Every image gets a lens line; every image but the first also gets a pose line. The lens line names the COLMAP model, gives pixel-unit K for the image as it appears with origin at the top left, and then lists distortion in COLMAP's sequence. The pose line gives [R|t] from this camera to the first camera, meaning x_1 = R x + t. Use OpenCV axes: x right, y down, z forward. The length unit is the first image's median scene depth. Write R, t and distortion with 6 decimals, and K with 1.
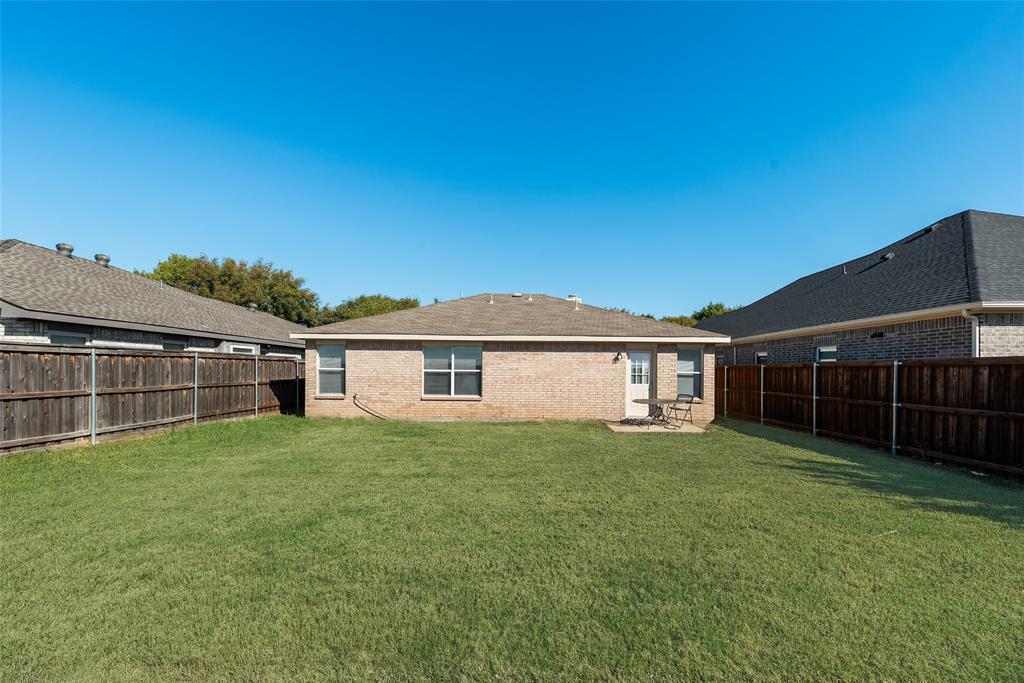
lens RADIAL K [[406.7, 0, 512.5], [0, 406.7, 372.9], [0, 0, 1]] dist [0.000692, 0.000043]
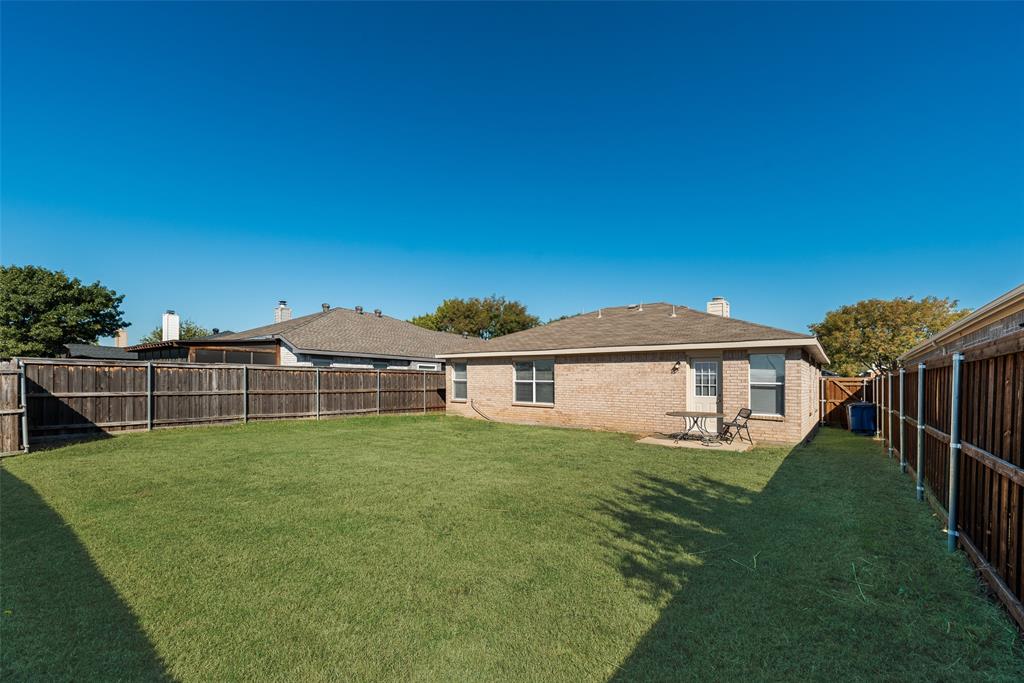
lens RADIAL K [[434.8, 0, 547.6], [0, 434.8, 394.1], [0, 0, 1]] dist [-0.001001, -0.000024]
pose [[0.803221, 0.015895, -0.595469, 0.626315], [-0.008189, 0.999844, 0.015643, 0.011432], [0.595625, -0.007688, 0.803226, 0.023960]]
